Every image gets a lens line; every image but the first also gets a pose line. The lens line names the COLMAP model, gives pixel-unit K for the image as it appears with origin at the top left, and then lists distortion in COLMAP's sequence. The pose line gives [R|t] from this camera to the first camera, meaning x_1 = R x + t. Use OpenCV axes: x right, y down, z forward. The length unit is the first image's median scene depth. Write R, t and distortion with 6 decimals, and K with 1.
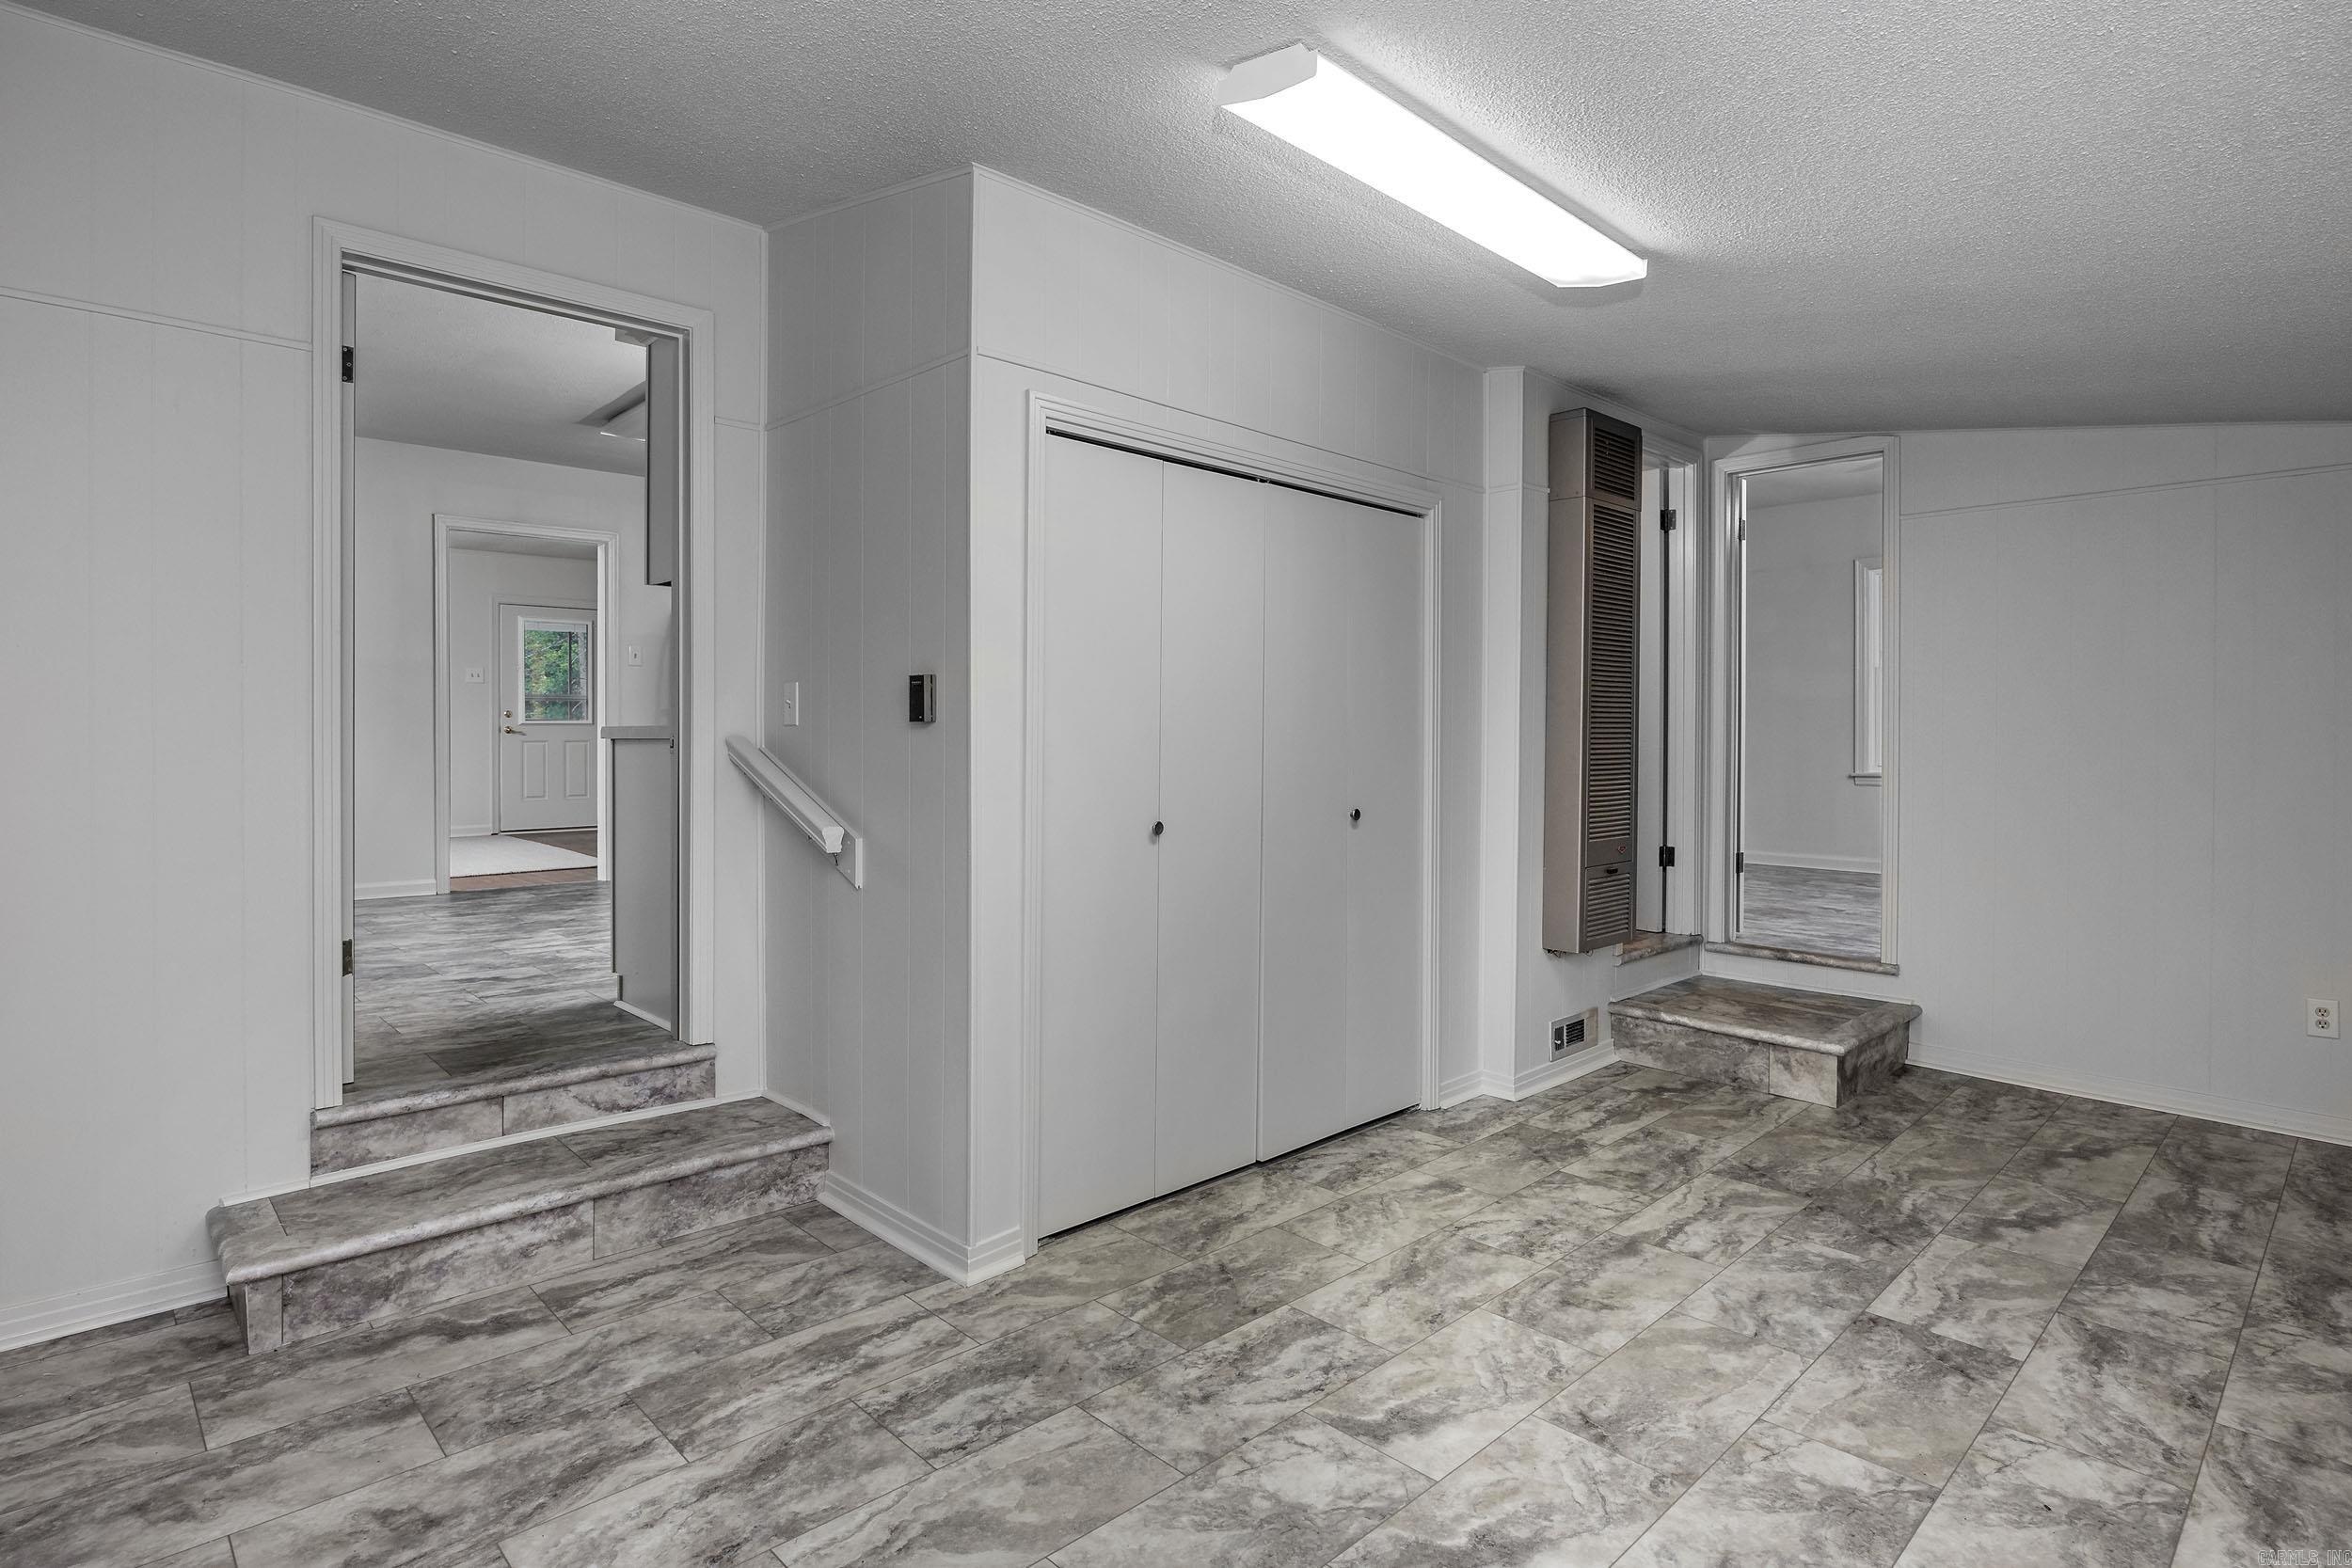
lens RADIAL K [[1183.0, 0, 1200.0], [0, 1183.0, 764.9], [0, 0, 1]] dist [-0.017299, 0.001608]
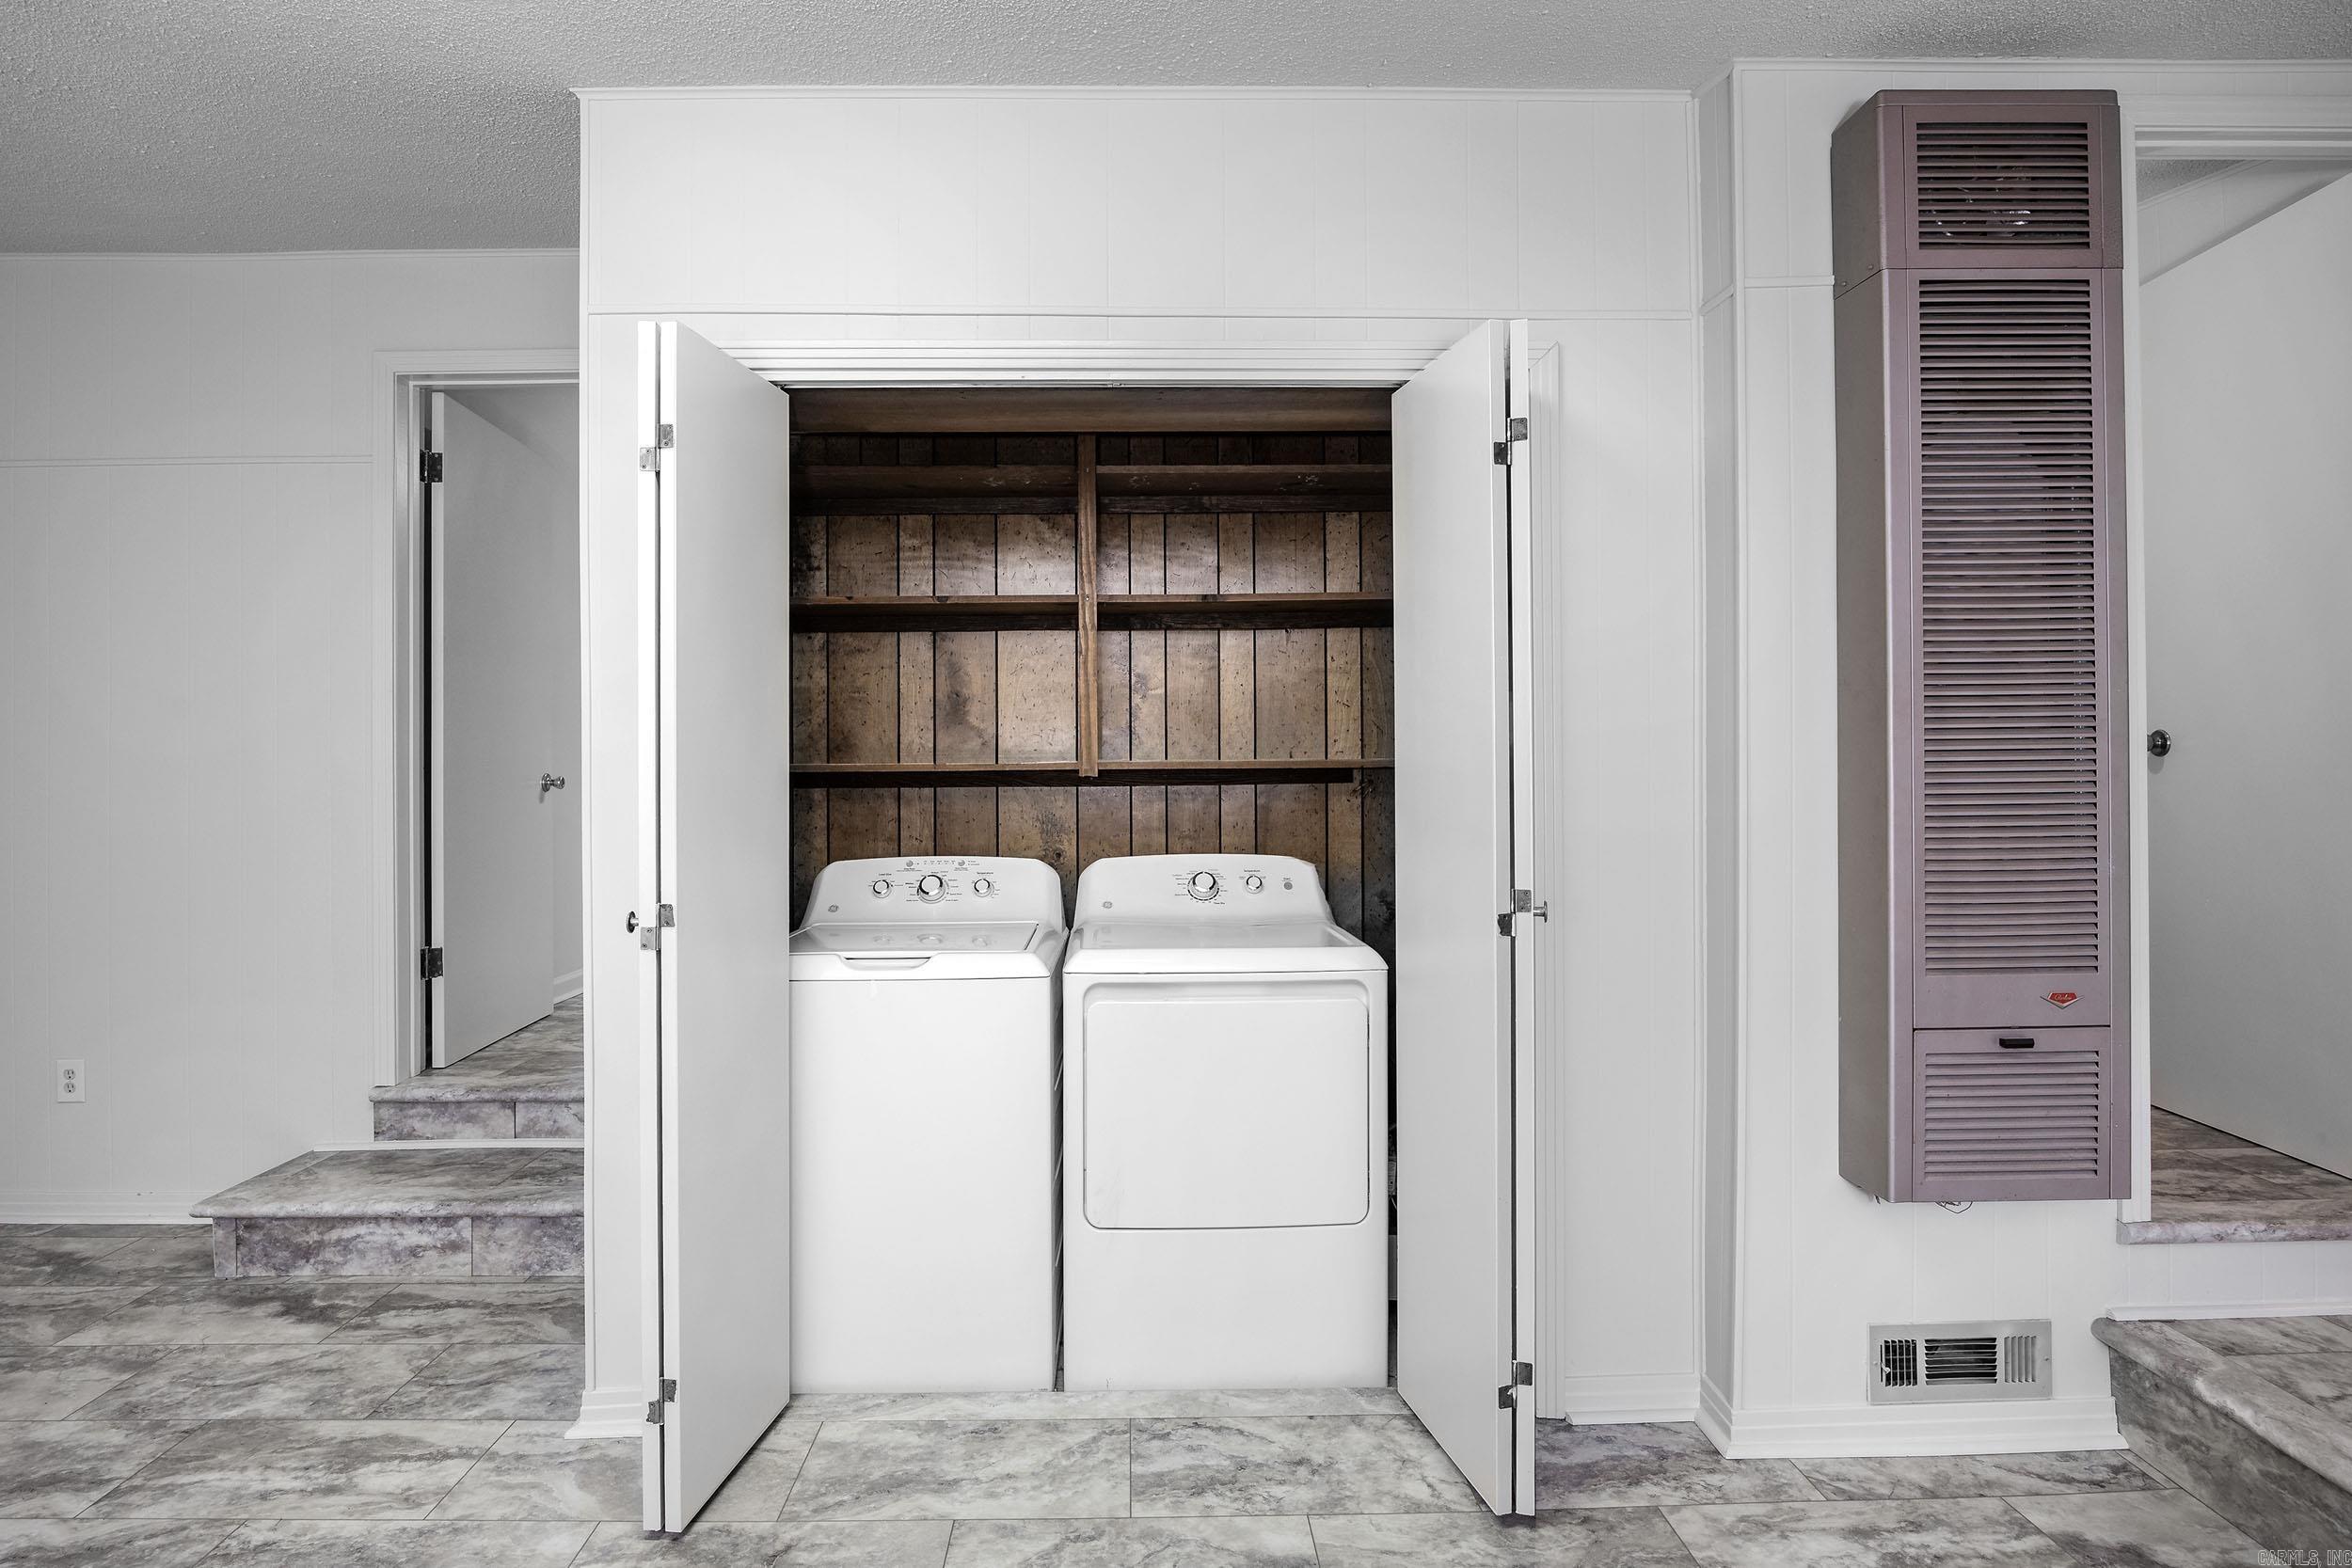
lens RADIAL K [[1183.0, 0, 1177.9], [0, 1183.0, 768.4], [0, 0, 1]] dist [-0.017299, 0.001608]
pose [[0.726967, -0.006921, -0.686638, 0.697711], [-0.003278, 0.999903, -0.013549, -0.020703], [0.686665, 0.012101, 0.726873, 0.699947]]
